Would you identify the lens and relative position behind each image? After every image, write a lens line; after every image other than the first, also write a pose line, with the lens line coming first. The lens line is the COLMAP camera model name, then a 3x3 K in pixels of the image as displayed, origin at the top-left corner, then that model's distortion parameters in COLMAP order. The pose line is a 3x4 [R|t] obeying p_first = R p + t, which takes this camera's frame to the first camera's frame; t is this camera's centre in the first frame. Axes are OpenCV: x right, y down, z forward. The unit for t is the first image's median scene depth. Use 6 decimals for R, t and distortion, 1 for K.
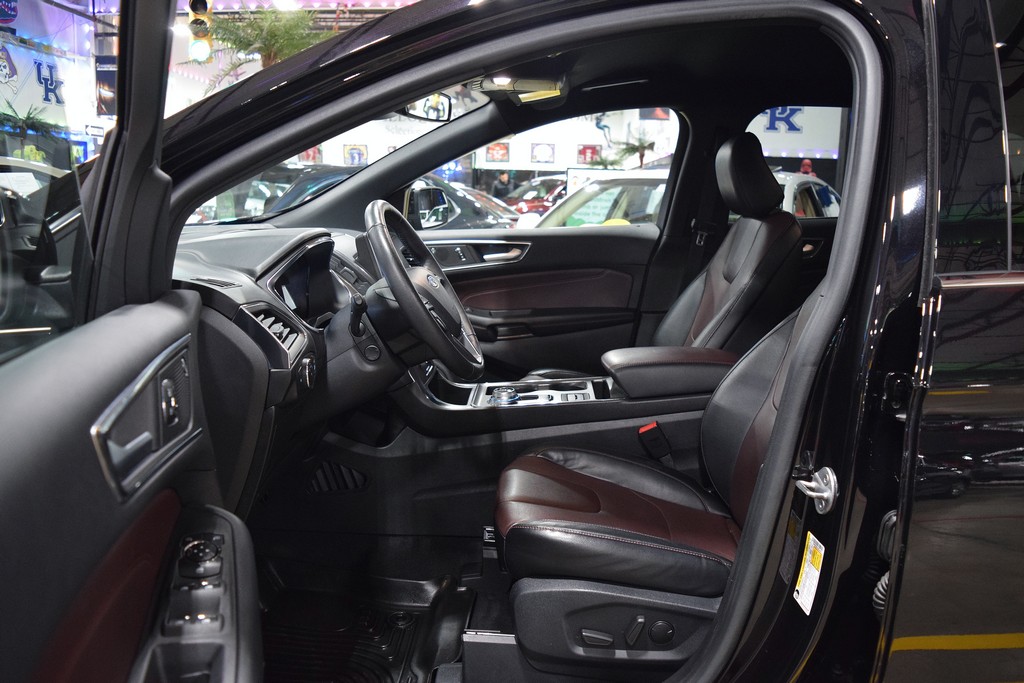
lens RADIAL K [[797.7, 0, 515.0], [0, 797.7, 339.6], [0, 0, 1]] dist [-0.091400, 0.013892]
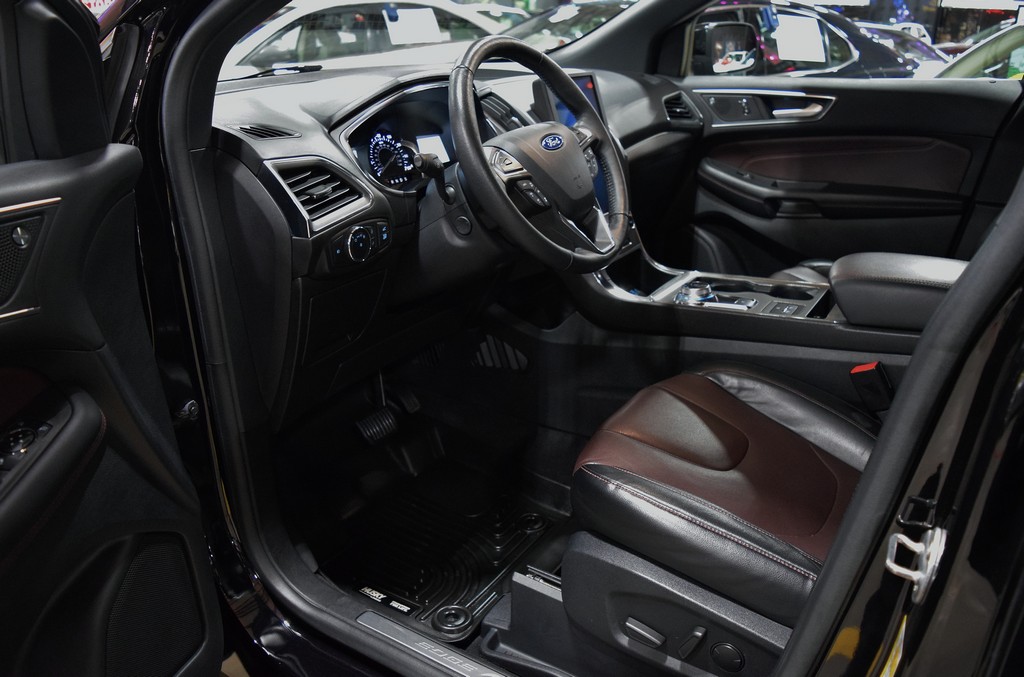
lens RADIAL K [[799.8, 0, 515.6], [0, 799.8, 335.7], [0, 0, 1]] dist [-0.091075, 0.009887]
pose [[0.861395, 0.176712, -0.476206, 0.222647], [-0.085133, 0.974497, 0.207626, -0.038014], [0.500751, -0.138308, 0.854470, 0.230342]]
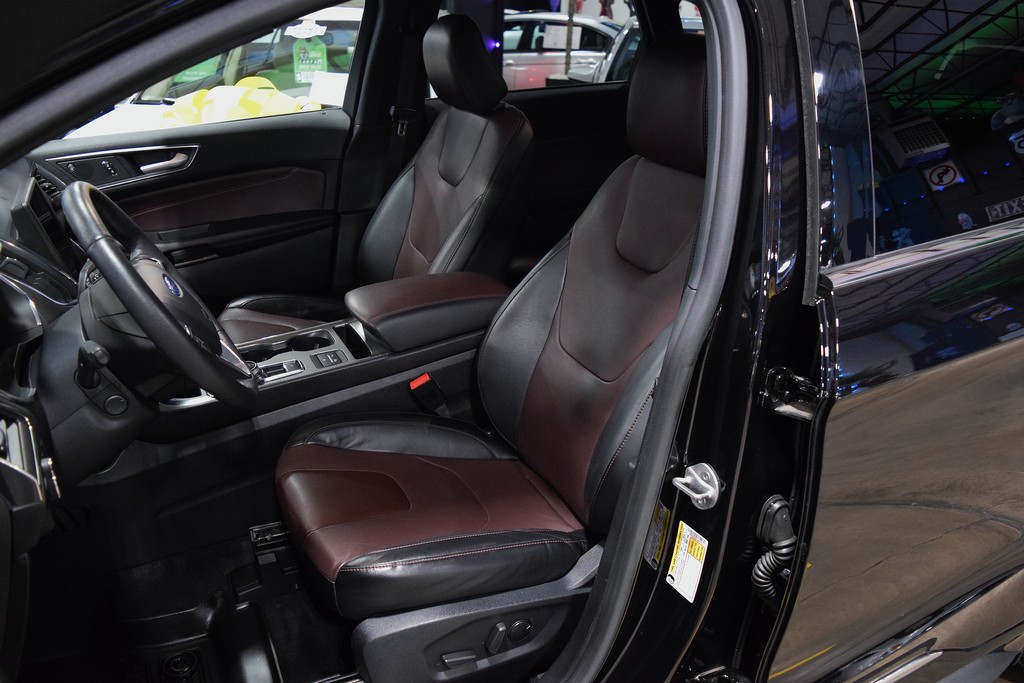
lens RADIAL K [[797.7, 0, 515.0], [0, 797.7, 339.6], [0, 0, 1]] dist [-0.091400, 0.013892]
pose [[0.875873, -0.183364, 0.446345, -0.129294], [0.076545, 0.966072, 0.246669, -0.145897], [-0.476432, -0.181885, 0.860192, 0.176508]]
